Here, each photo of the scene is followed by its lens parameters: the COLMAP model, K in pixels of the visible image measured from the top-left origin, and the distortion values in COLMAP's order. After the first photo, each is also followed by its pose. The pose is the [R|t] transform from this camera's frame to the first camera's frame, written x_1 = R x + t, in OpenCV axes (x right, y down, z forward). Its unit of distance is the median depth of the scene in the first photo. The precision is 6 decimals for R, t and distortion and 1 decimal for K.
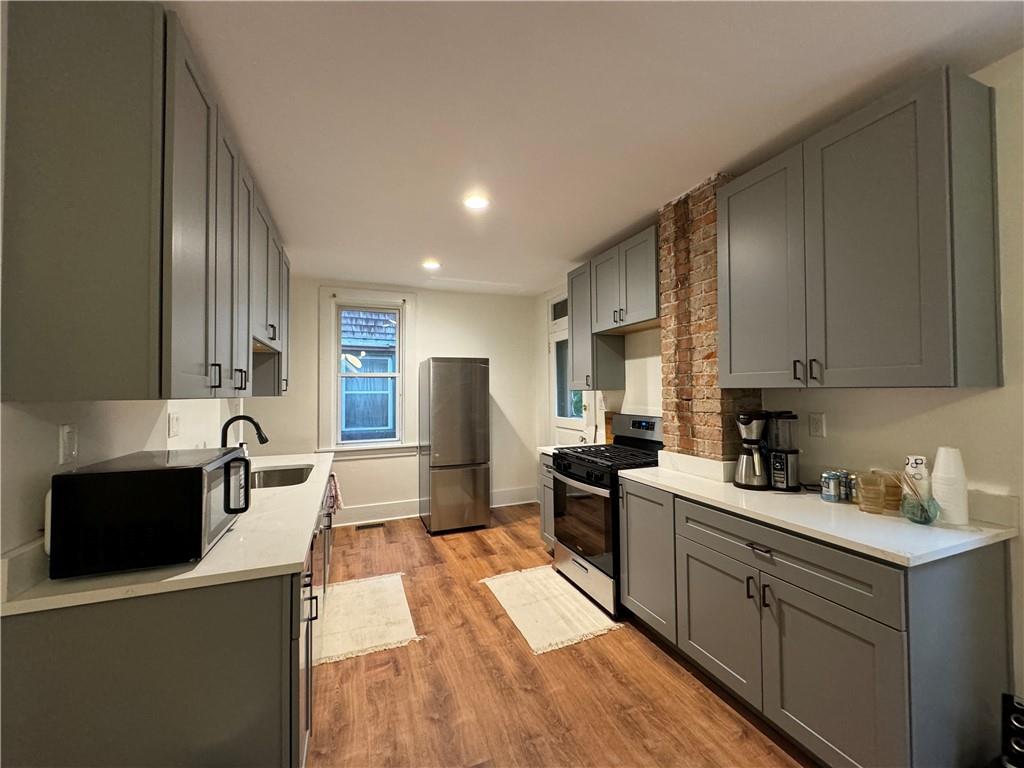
lens RADIAL K [[407.6, 0, 512.3], [0, 407.6, 383.5], [0, 0, 1]] dist [-0.003328, 0.000696]
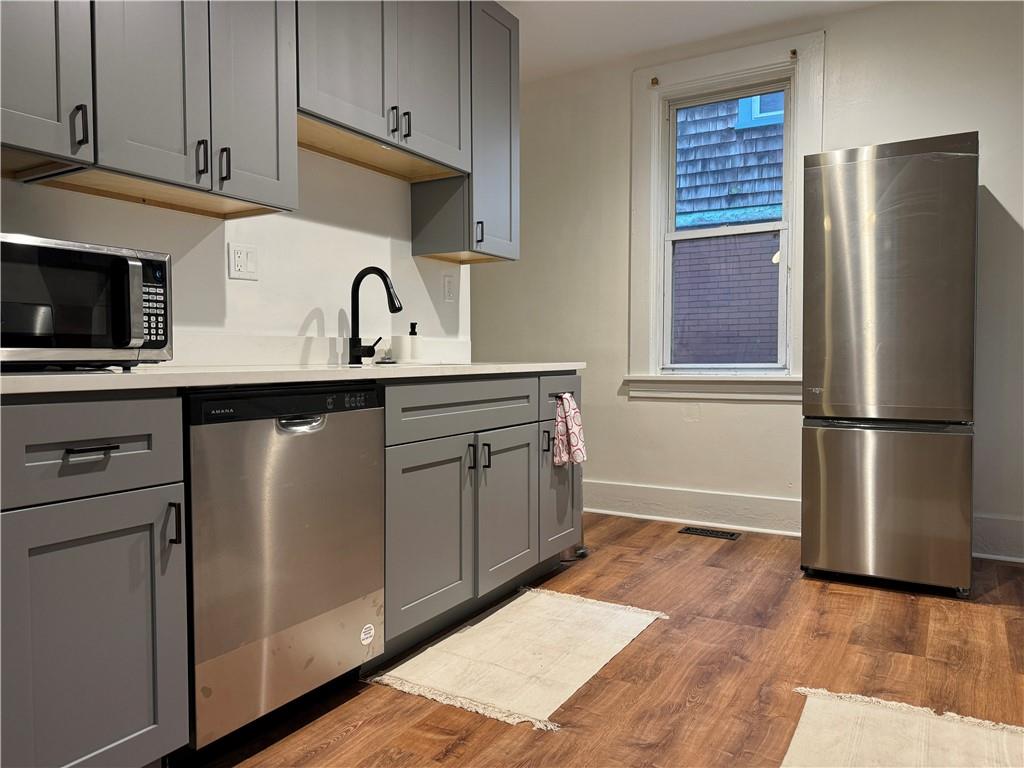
lens RADIAL K [[723.2, 0, 514.5], [0, 723.2, 379.0], [0, 0, 1]] dist [0.059845, -0.068972]
pose [[0.607521, 0.032460, -0.793640, 0.326546], [0.015770, 0.998475, 0.052910, 0.174795], [0.794147, -0.044659, 0.606083, 0.434390]]
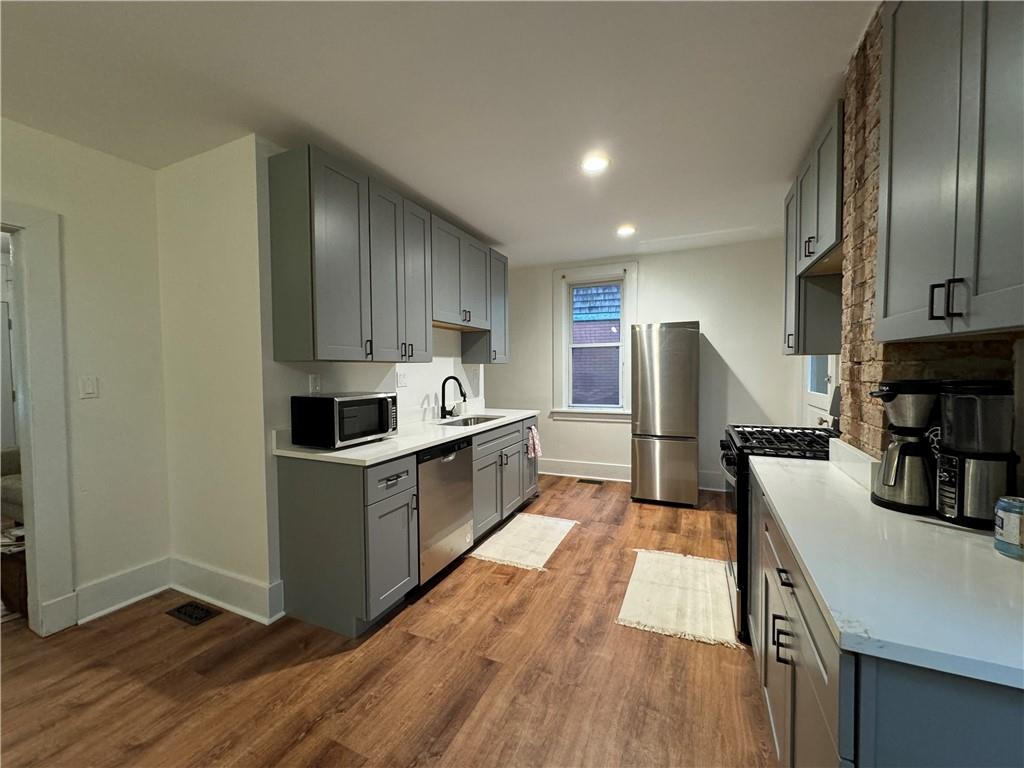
lens RADIAL K [[407.6, 0, 511.5], [0, 407.6, 382.8], [0, 0, 1]] dist [-0.003328, 0.000696]
pose [[0.695133, 0.028362, -0.718322, 0.460424], [0.018147, 0.998211, 0.056974, 0.021582], [0.718653, -0.052640, 0.693374, 0.135673]]
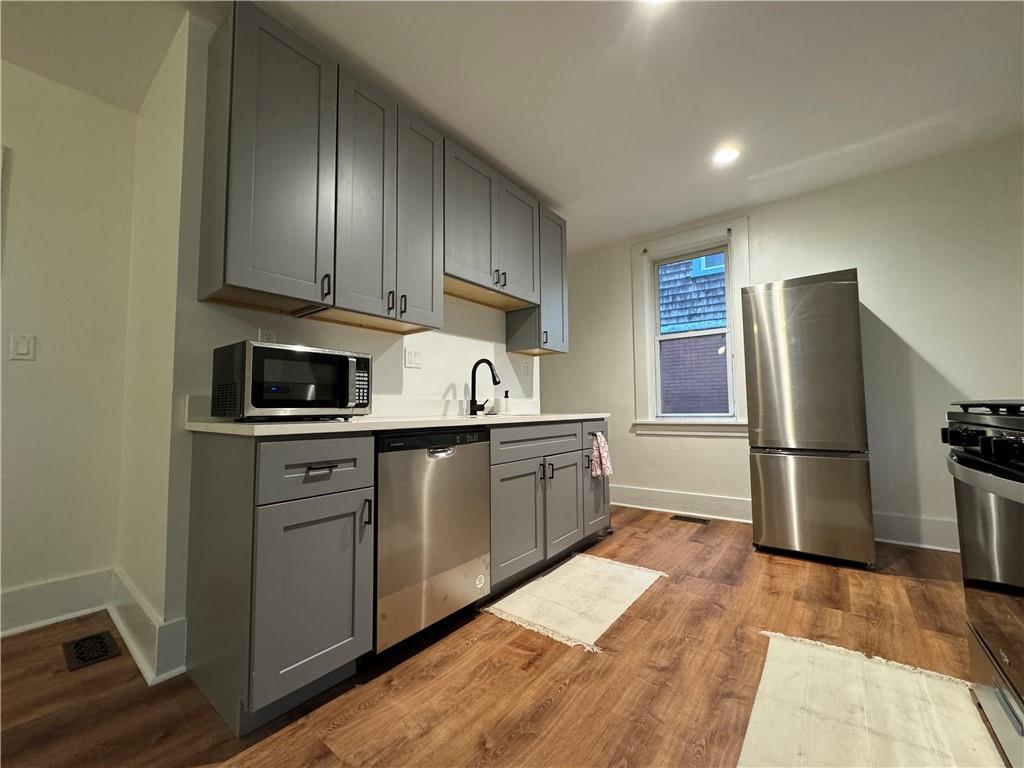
lens RADIAL K [[407.6, 0, 511.6], [0, 407.6, 383.1], [0, 0, 1]] dist [-0.003328, 0.000696]
pose [[0.502923, -0.050880, -0.862833, 0.282252], [0.024117, 0.998703, -0.044835, 0.173012], [0.863995, 0.001740, 0.503498, 0.457593]]
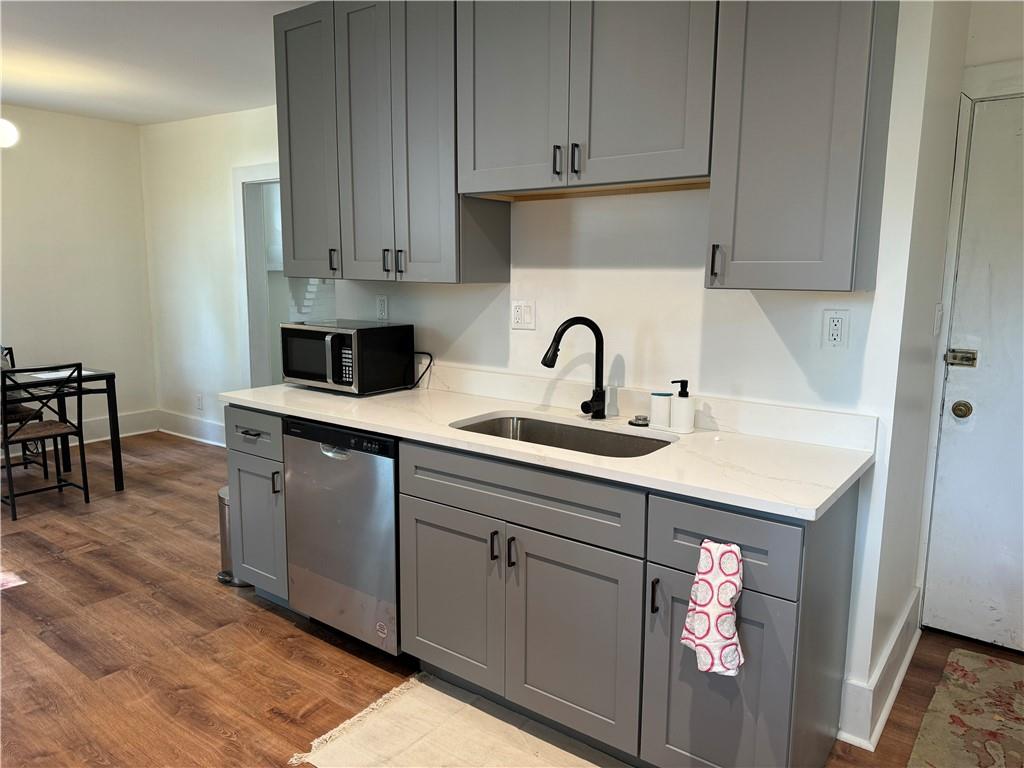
lens RADIAL K [[723.2, 0, 511.2], [0, 723.2, 382.1], [0, 0, 1]] dist [0.059845, -0.068972]
pose [[-0.854548, 0.080238, -0.513136, -0.035313], [0.010482, 0.990458, 0.137419, 0.025406], [0.519266, 0.112052, -0.847235, 1.617474]]
